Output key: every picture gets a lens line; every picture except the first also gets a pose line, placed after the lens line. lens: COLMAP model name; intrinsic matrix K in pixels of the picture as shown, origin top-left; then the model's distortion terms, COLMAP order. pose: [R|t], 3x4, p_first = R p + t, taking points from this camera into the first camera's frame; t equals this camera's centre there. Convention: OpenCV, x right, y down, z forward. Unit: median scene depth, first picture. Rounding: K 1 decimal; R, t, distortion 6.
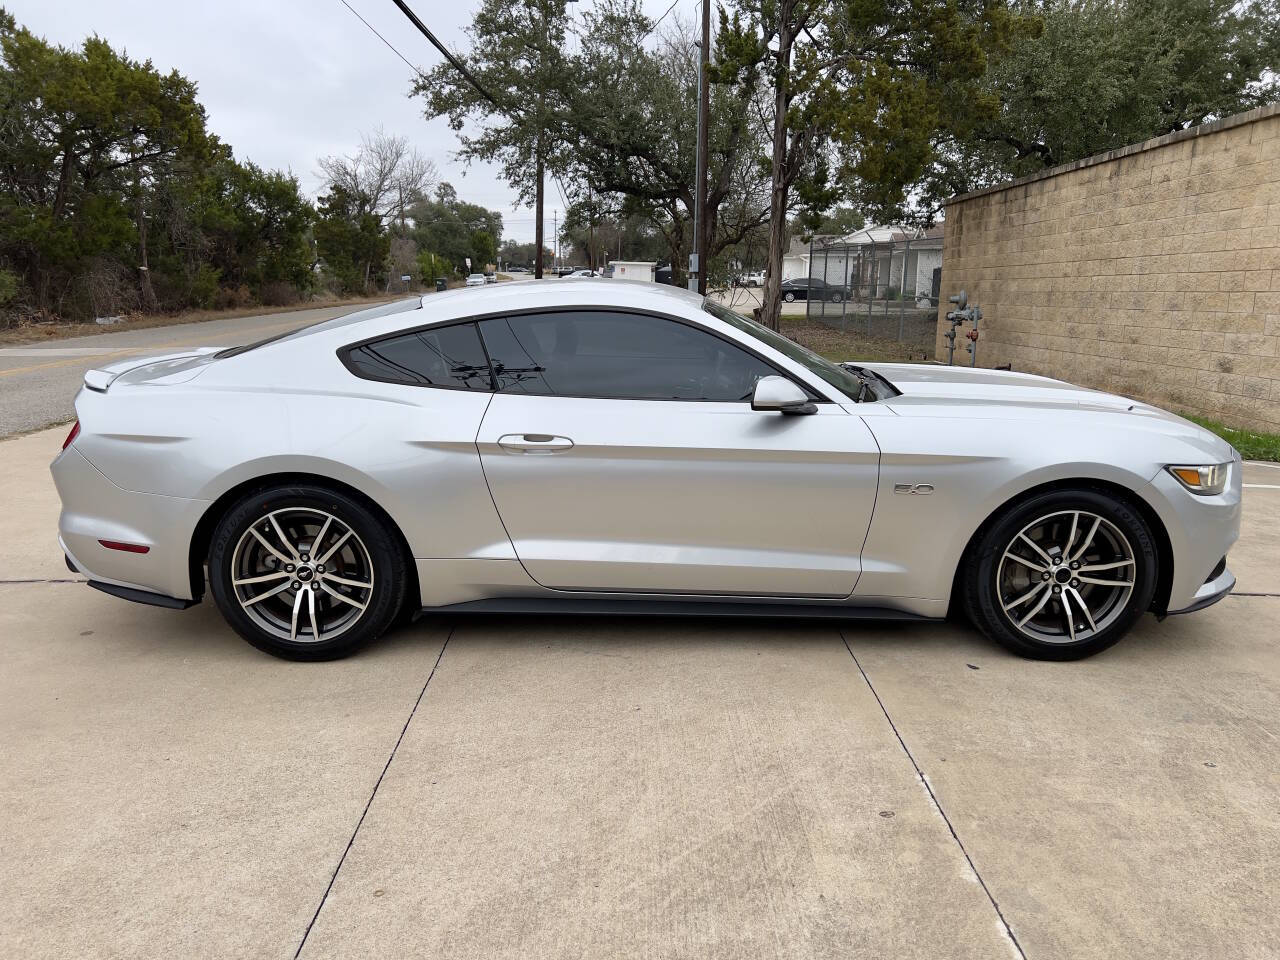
lens RADIAL K [[953.4, 0, 634.1], [0, 953.4, 480.7], [0, 0, 1]] dist [0.044978, -0.054697]
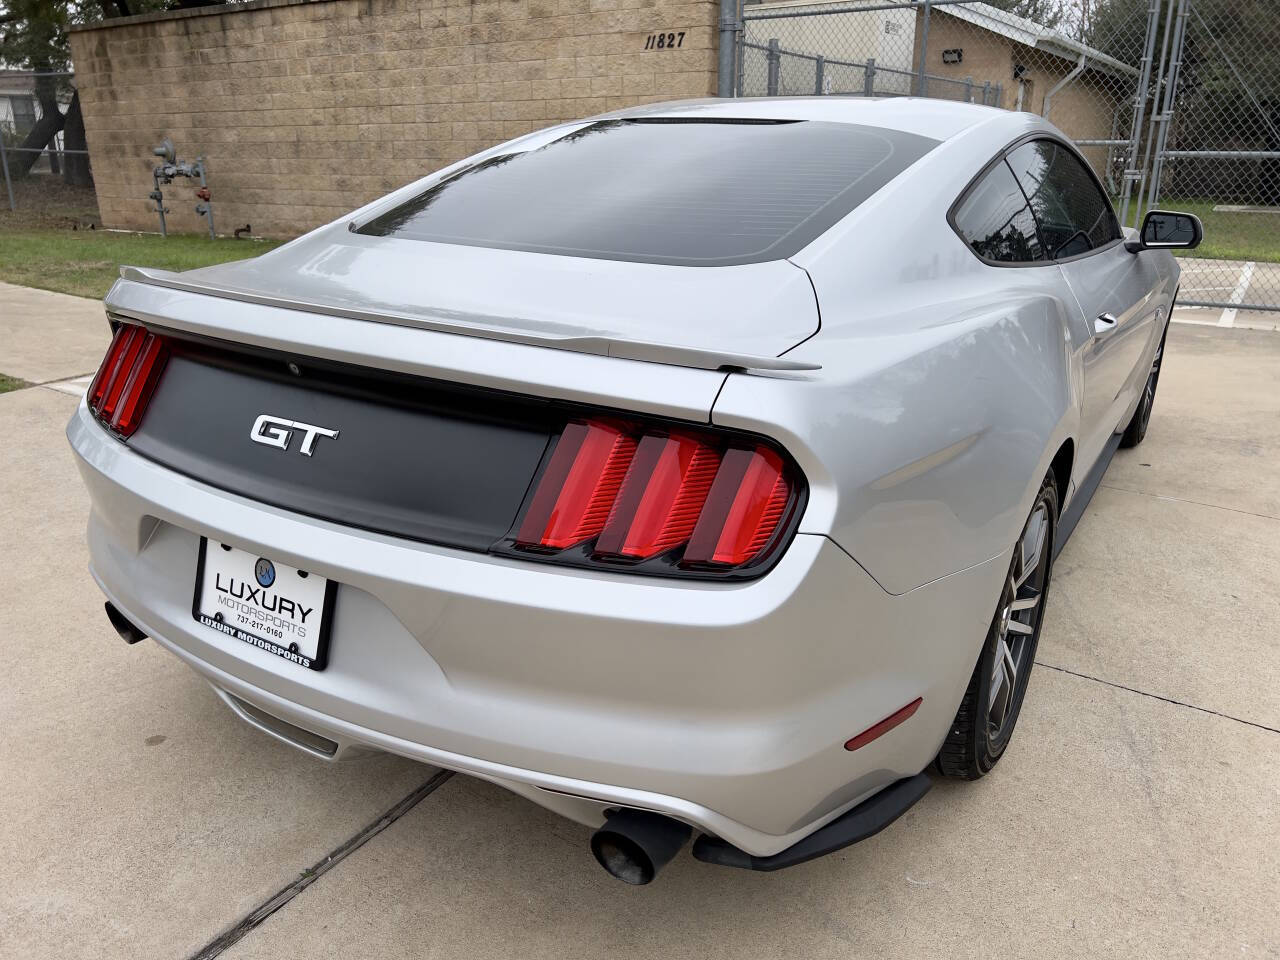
lens RADIAL K [[958.9, 0, 640.0], [0, 958.9, 480.0], [0, 0, 1]] dist [0.036058, -0.037622]
pose [[0.552134, -0.279201, 0.785618, -0.281875], [0.169144, 0.960180, 0.222363, -0.046409], [-0.816418, 0.010108, 0.577373, 0.264698]]
